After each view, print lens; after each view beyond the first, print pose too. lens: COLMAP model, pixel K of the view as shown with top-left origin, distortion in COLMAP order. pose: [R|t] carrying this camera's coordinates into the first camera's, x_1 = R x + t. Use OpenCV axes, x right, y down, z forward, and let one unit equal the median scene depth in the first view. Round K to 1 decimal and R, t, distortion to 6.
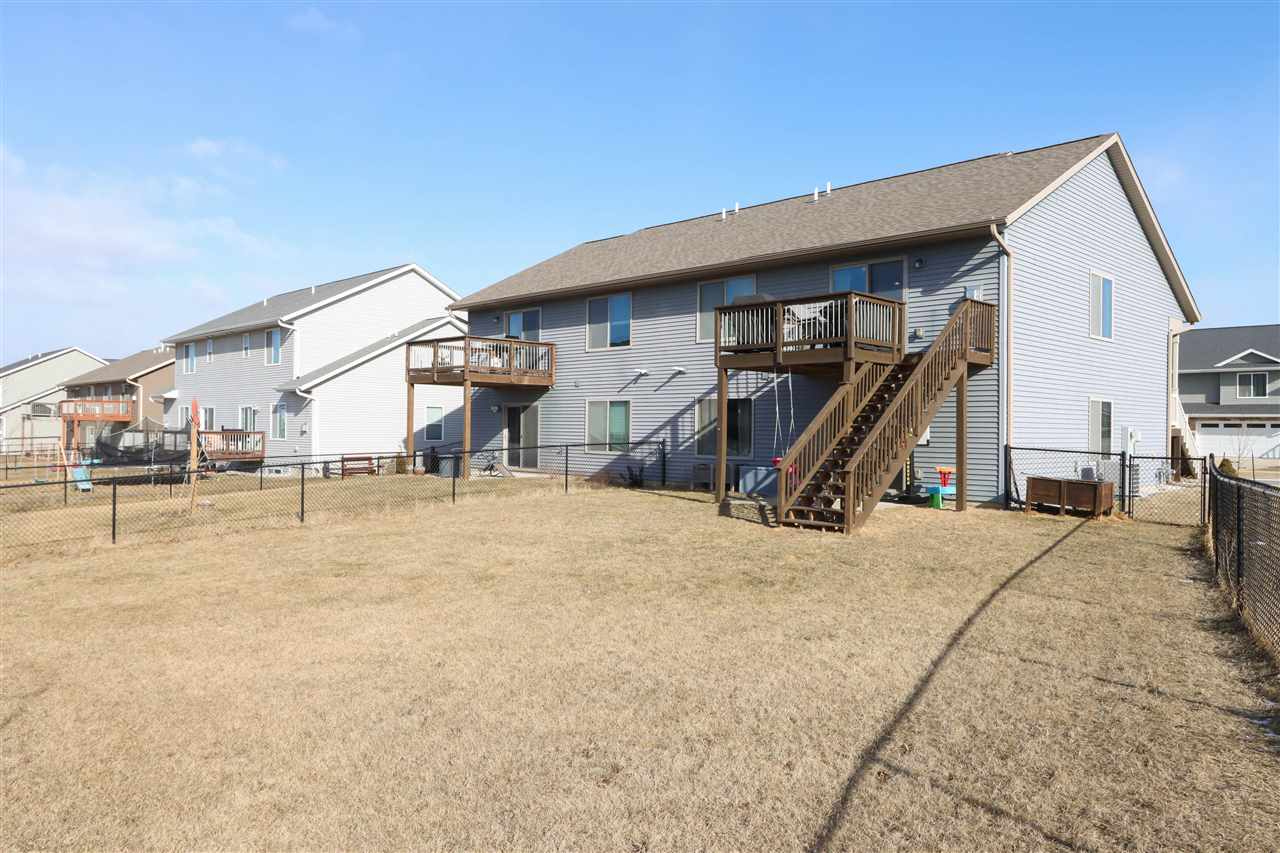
lens RADIAL K [[939.3, 0, 639.1], [0, 939.3, 427.3], [0, 0, 1]] dist [0.003896, 0.000416]
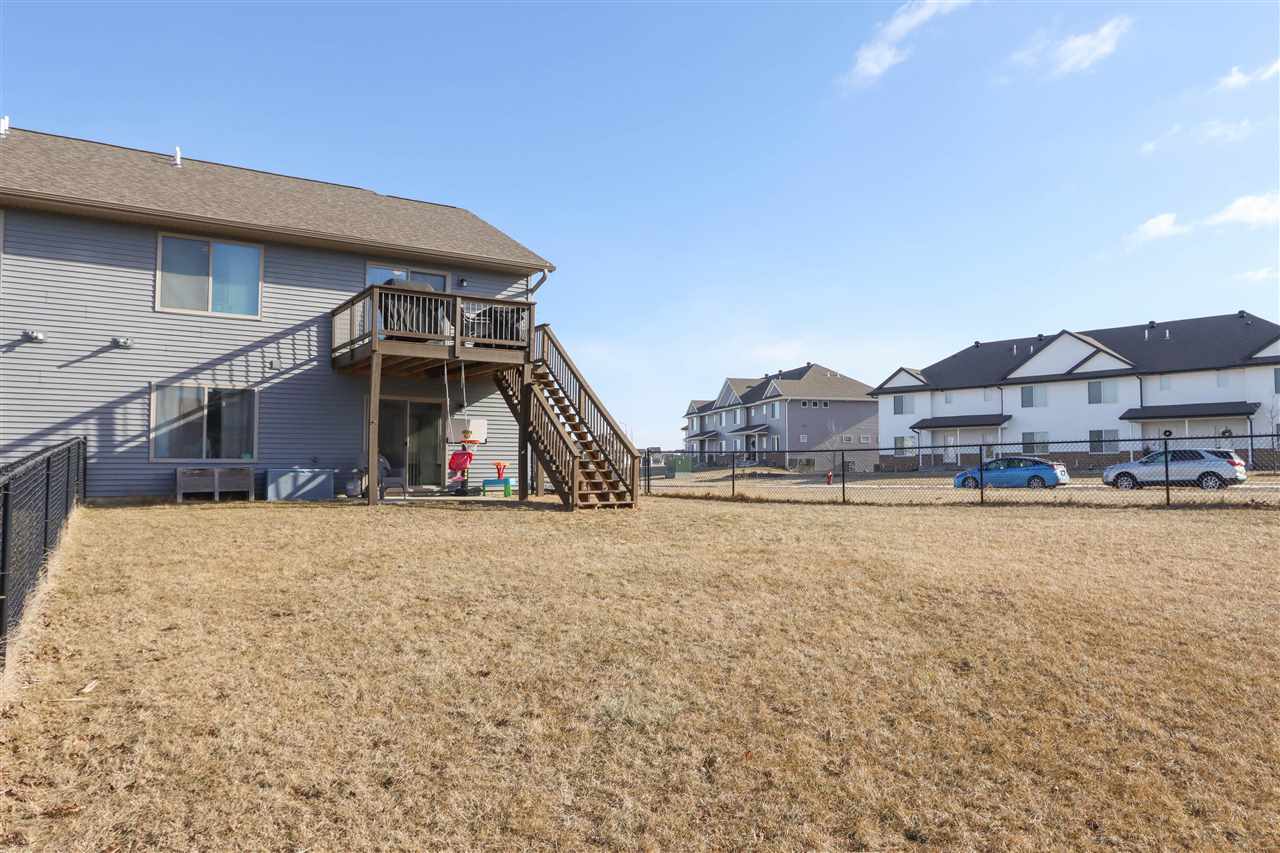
lens RADIAL K [[871.3, 0, 638.9], [0, 871.3, 426.5], [0, 0, 1]] dist [0.004329, 0.001124]
pose [[0.206455, 0.045125, 0.977415, -0.560730], [0.001776, 0.998917, -0.046493, 0.038298], [-0.978454, 0.011334, 0.206152, 0.490848]]
